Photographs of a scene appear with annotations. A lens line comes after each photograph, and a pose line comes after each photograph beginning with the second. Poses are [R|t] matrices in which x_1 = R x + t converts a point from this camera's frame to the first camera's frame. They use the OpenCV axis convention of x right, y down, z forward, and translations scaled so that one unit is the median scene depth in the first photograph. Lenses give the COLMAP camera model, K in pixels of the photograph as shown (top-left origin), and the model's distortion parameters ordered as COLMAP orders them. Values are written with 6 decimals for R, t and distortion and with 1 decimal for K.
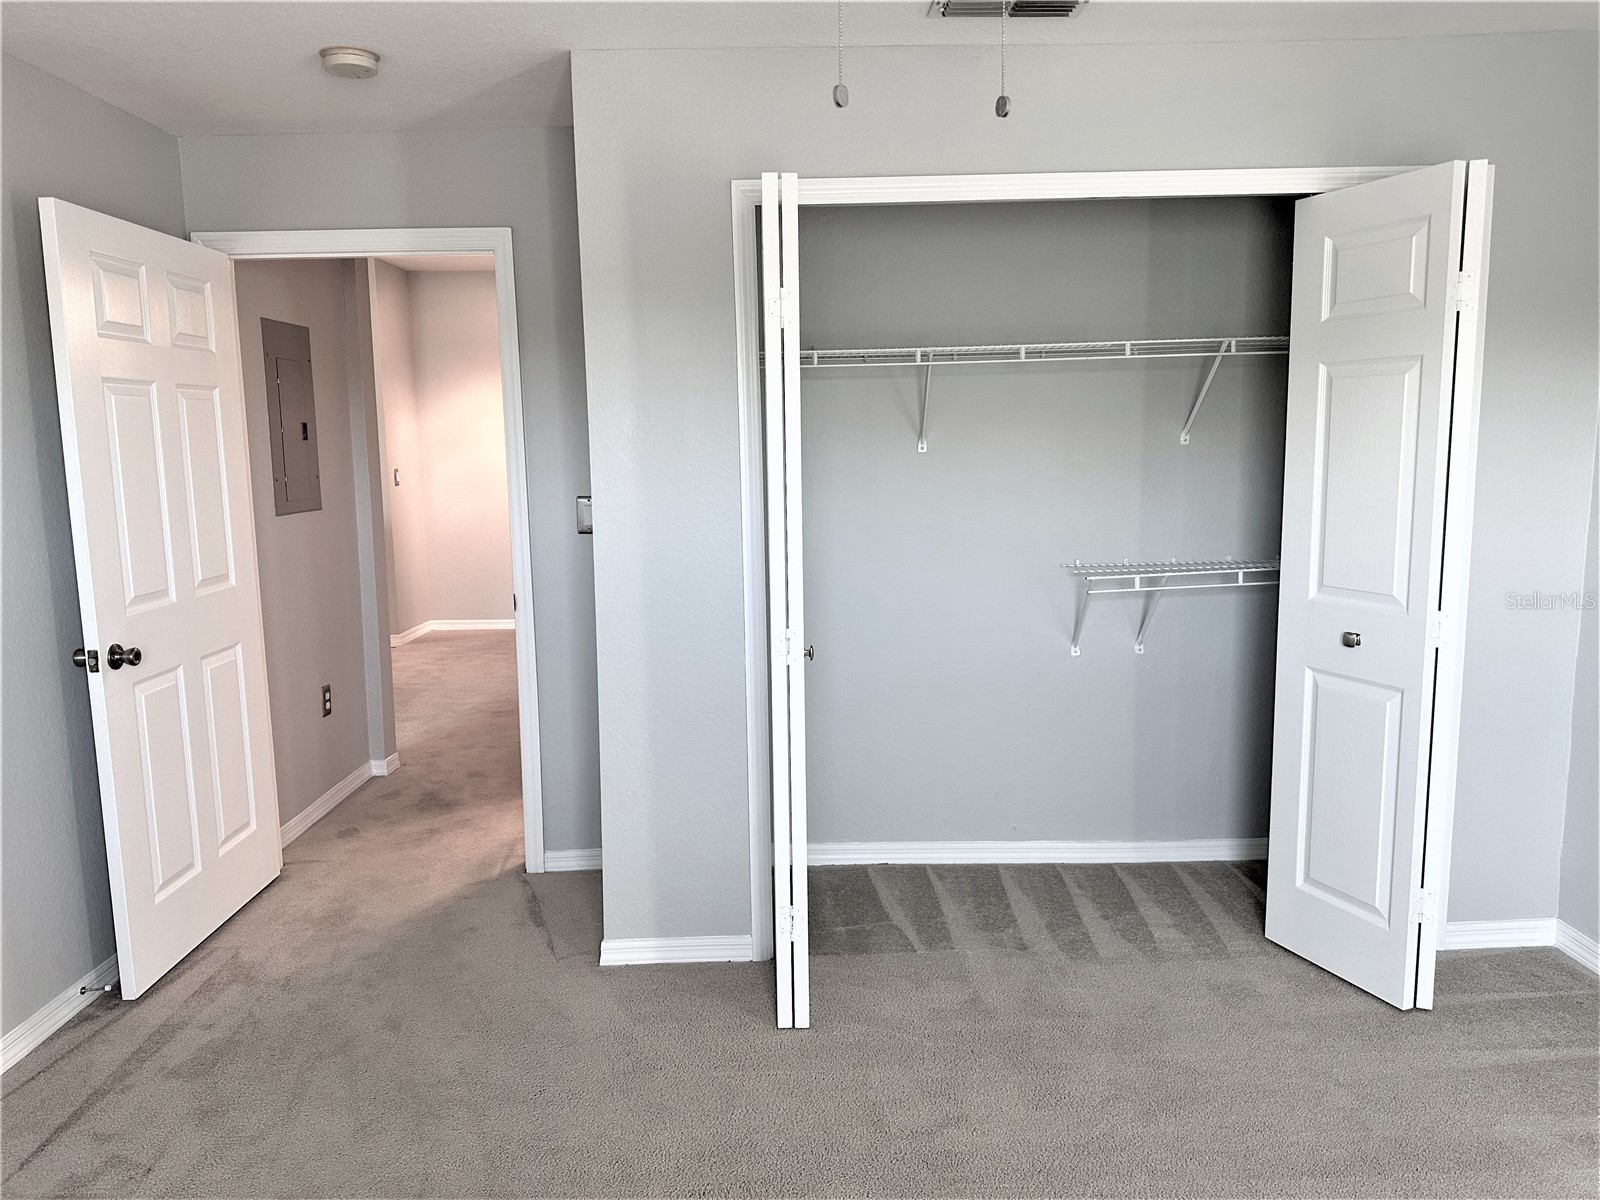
lens RADIAL K [[1126.5, 0, 807.0], [0, 1126.5, 596.5], [0, 0, 1]] dist [0.076860, -0.104169]
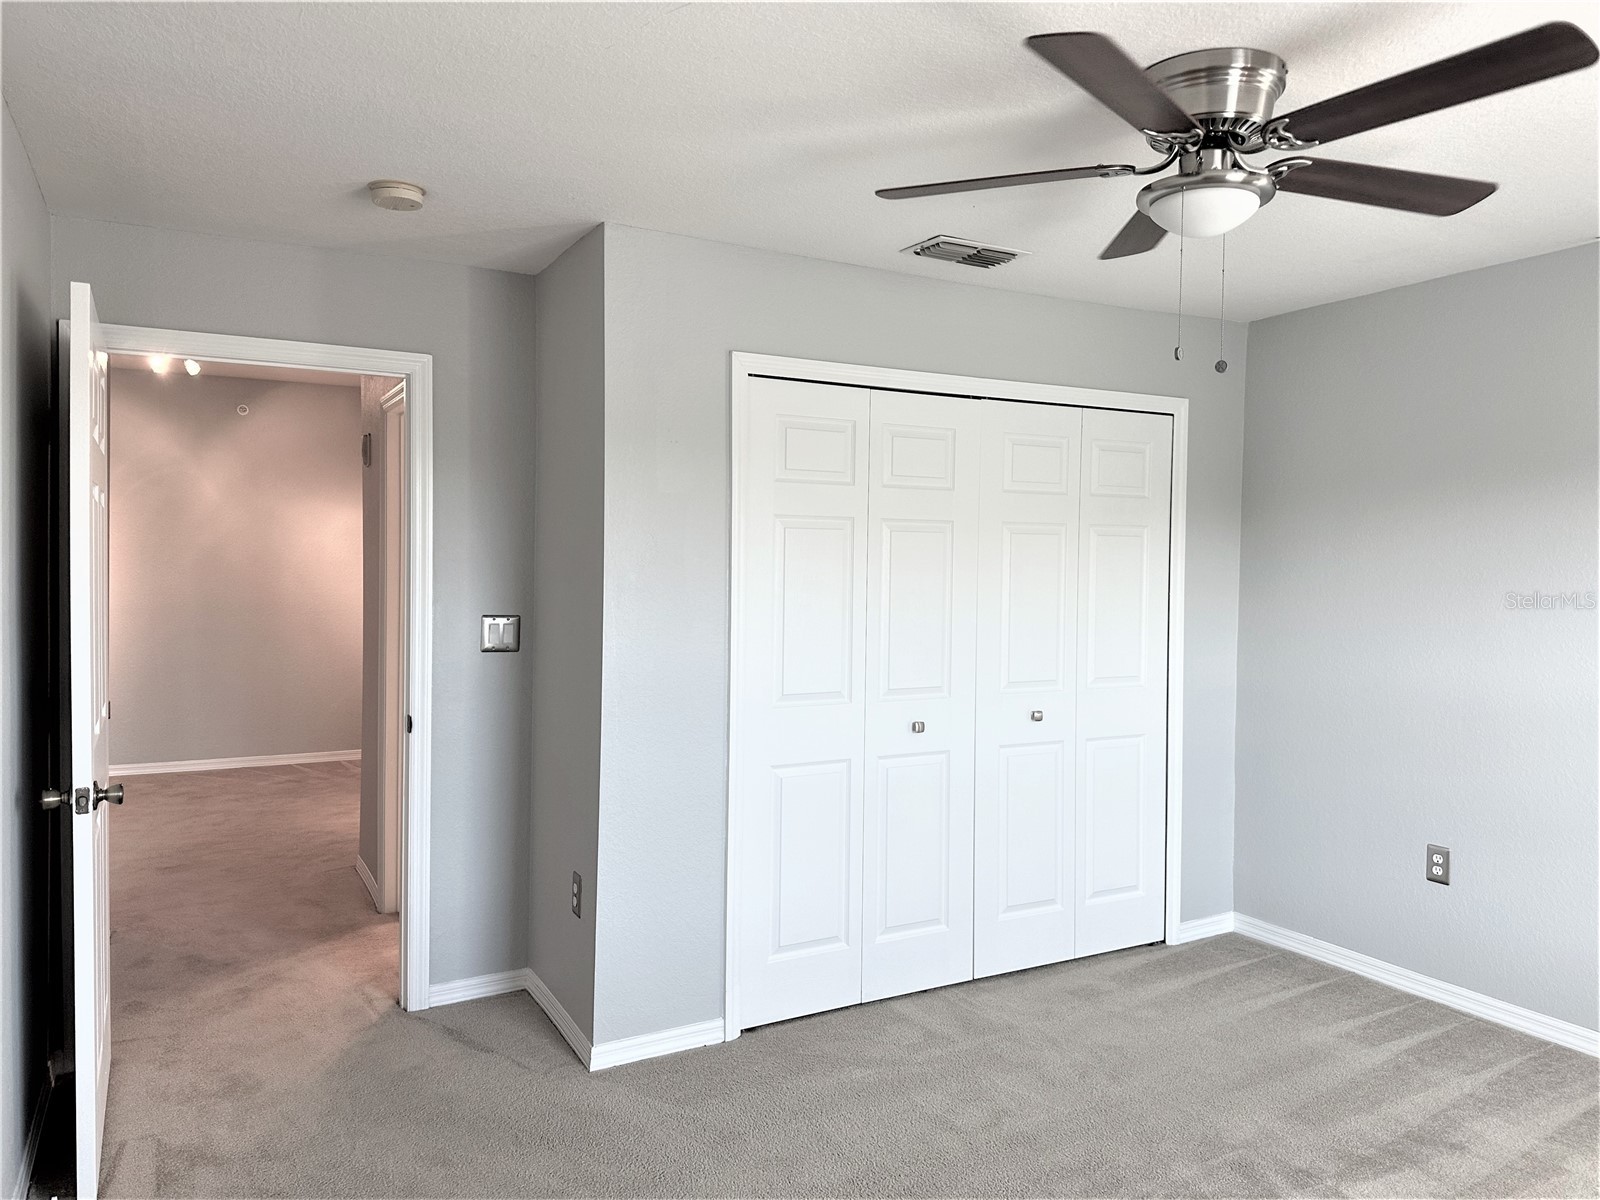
lens RADIAL K [[1126.5, 0, 807.0], [0, 1126.5, 596.5], [0, 0, 1]] dist [0.076860, -0.104169]
pose [[0.874366, 0.013511, 0.485079, -0.485101], [0.041786, 0.993803, -0.103001, 0.012523], [-0.483465, 0.110330, 0.868383, -0.030951]]
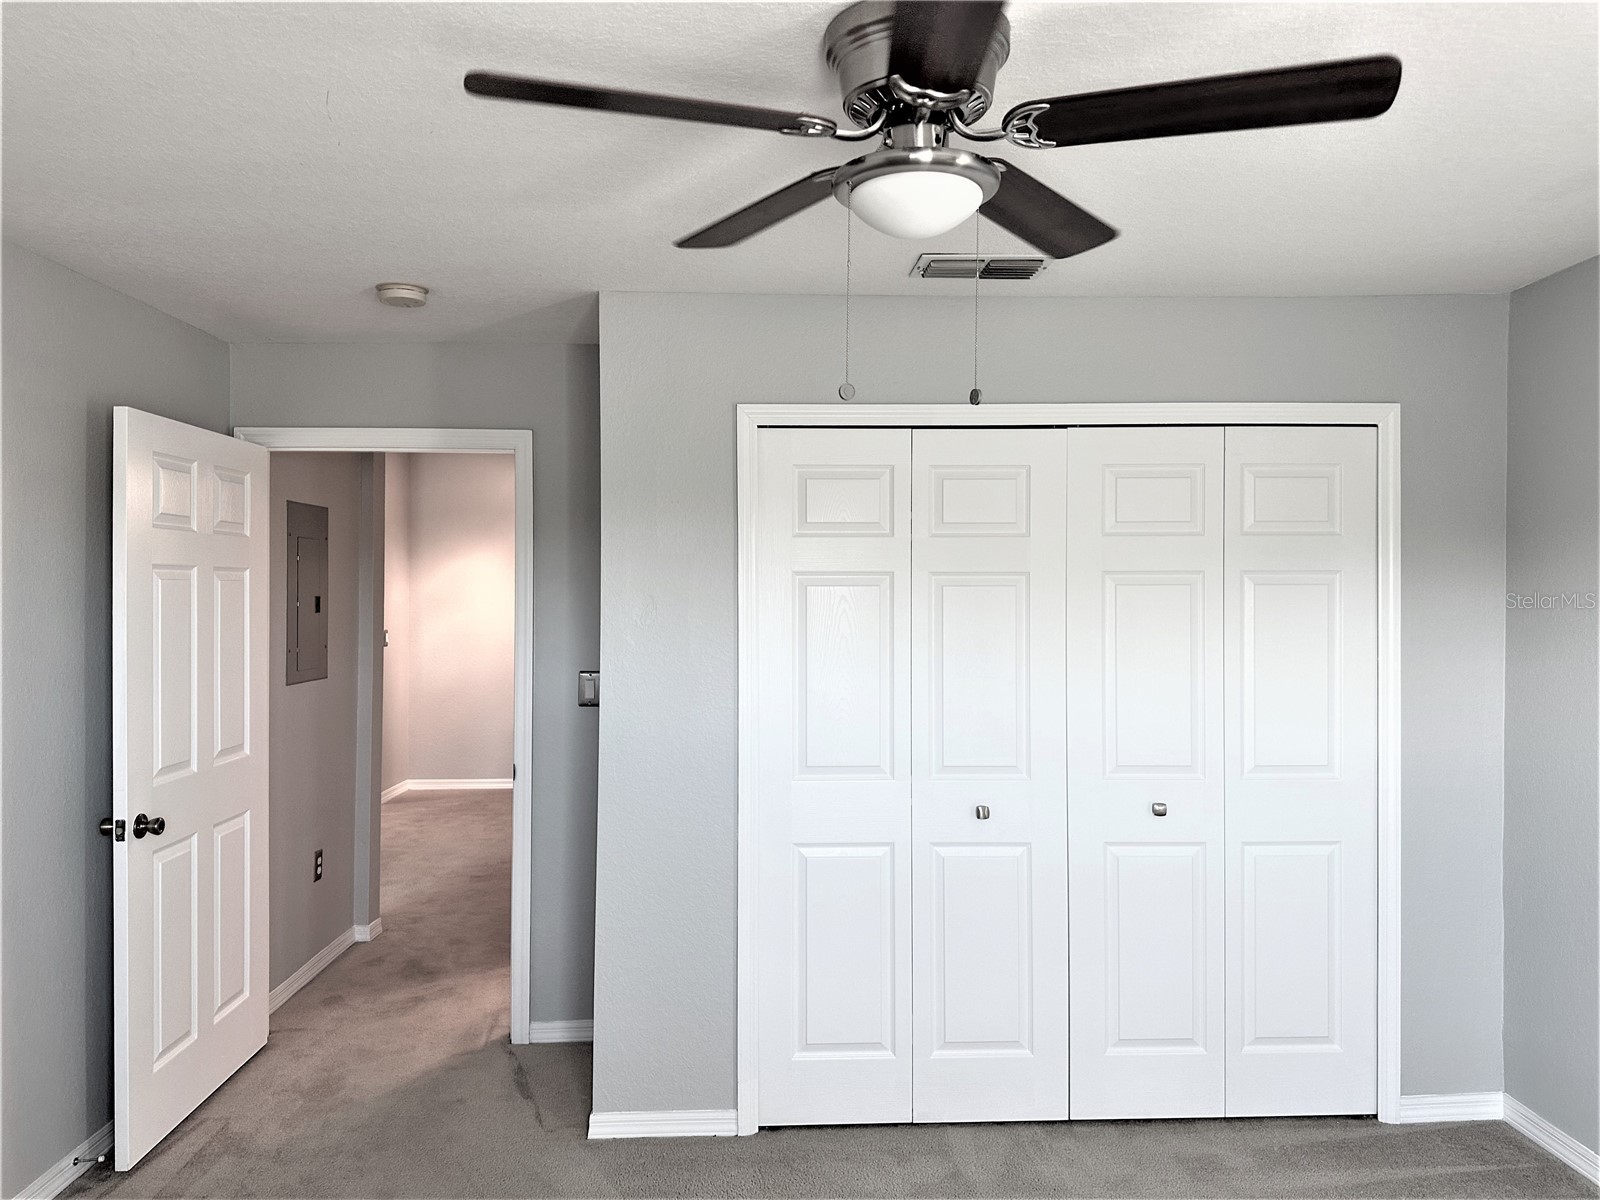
lens RADIAL K [[1127.8, 0, 813.8], [0, 1127.8, 595.3], [0, 0, 1]] dist [0.023106, -0.029834]
pose [[0.999369, 0.017069, 0.031141, -0.018303], [-0.012584, 0.990222, -0.138935, -0.018023], [-0.033208, 0.138456, 0.989812, -0.073515]]
